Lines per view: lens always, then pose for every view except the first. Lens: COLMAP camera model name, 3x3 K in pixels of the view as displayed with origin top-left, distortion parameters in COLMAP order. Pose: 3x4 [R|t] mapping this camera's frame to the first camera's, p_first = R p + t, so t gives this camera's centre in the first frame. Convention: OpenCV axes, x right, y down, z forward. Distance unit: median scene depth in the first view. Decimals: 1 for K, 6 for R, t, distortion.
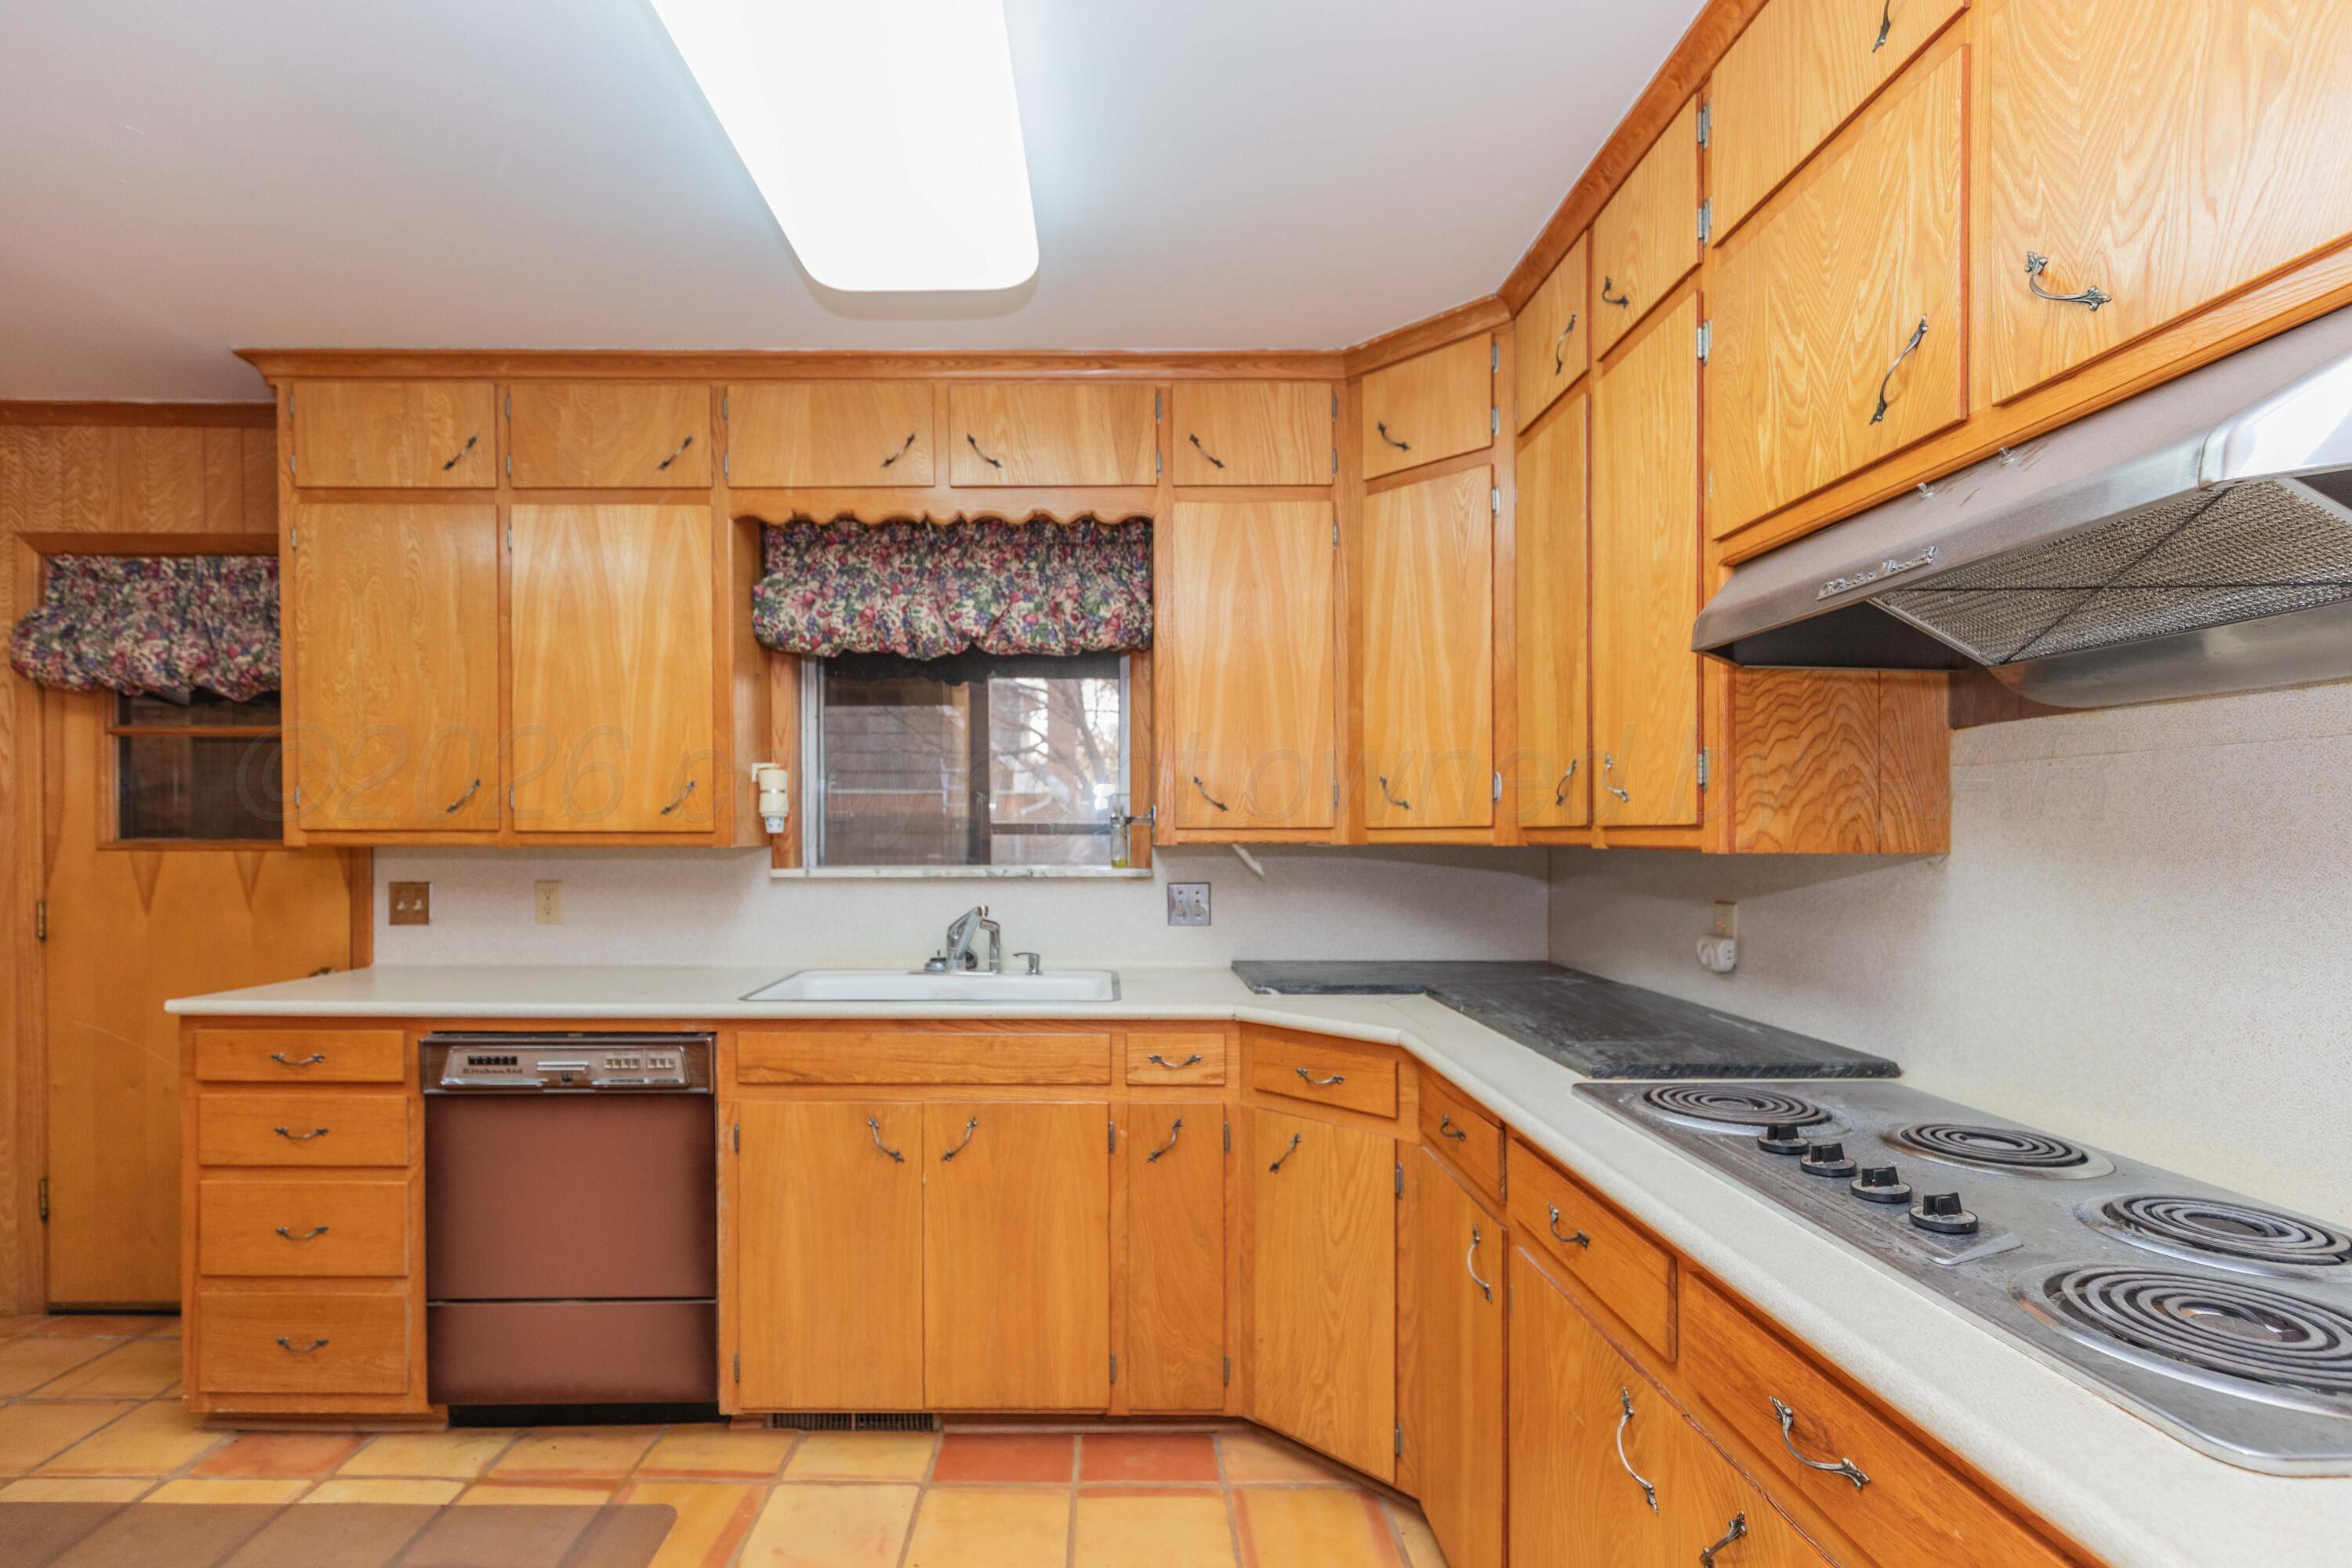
lens RADIAL K [[1114.1, 0, 1094.7], [0, 1114.1, 837.0], [0, 0, 1]] dist [0.001926, -0.000752]
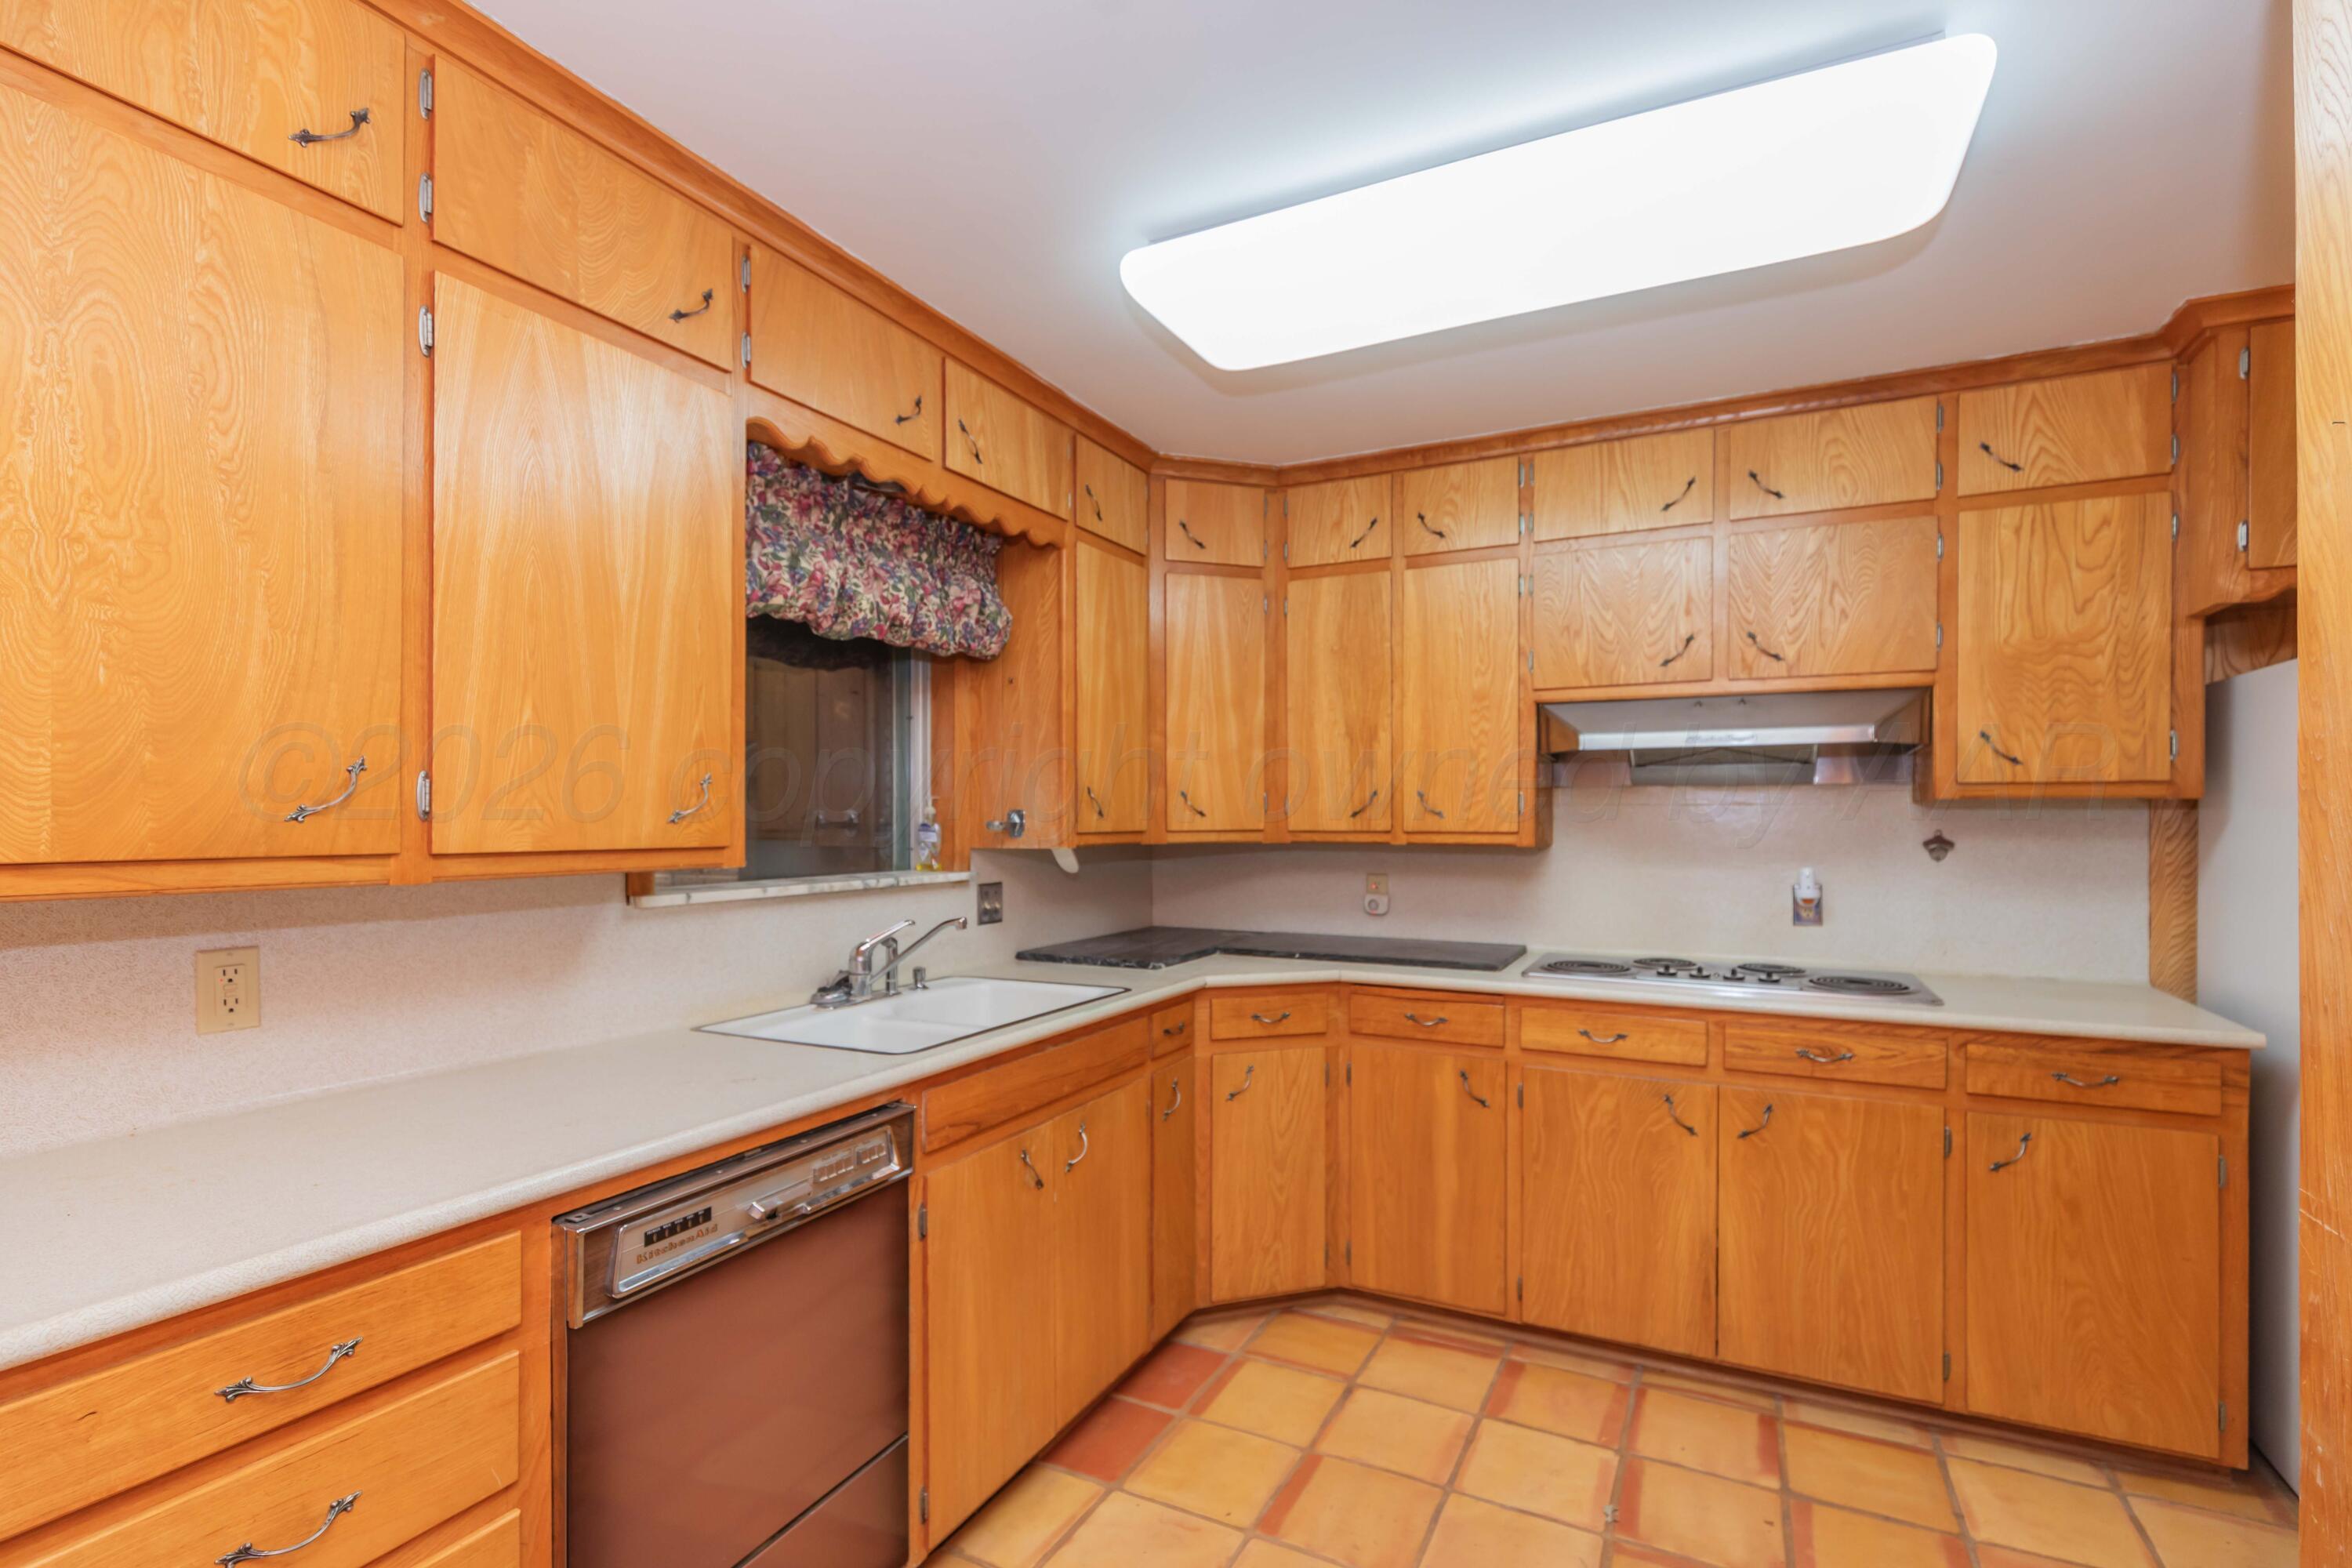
lens RADIAL K [[1079.8, 0, 1220.6], [0, 1079.8, 807.4], [0, 0, 1]] dist [0.002197, 0.000275]
pose [[0.422250, 0.007356, 0.906450, -0.928054], [0.000553, 0.999965, -0.008372, -0.026583], [-0.906479, 0.004036, 0.422231, 0.455696]]
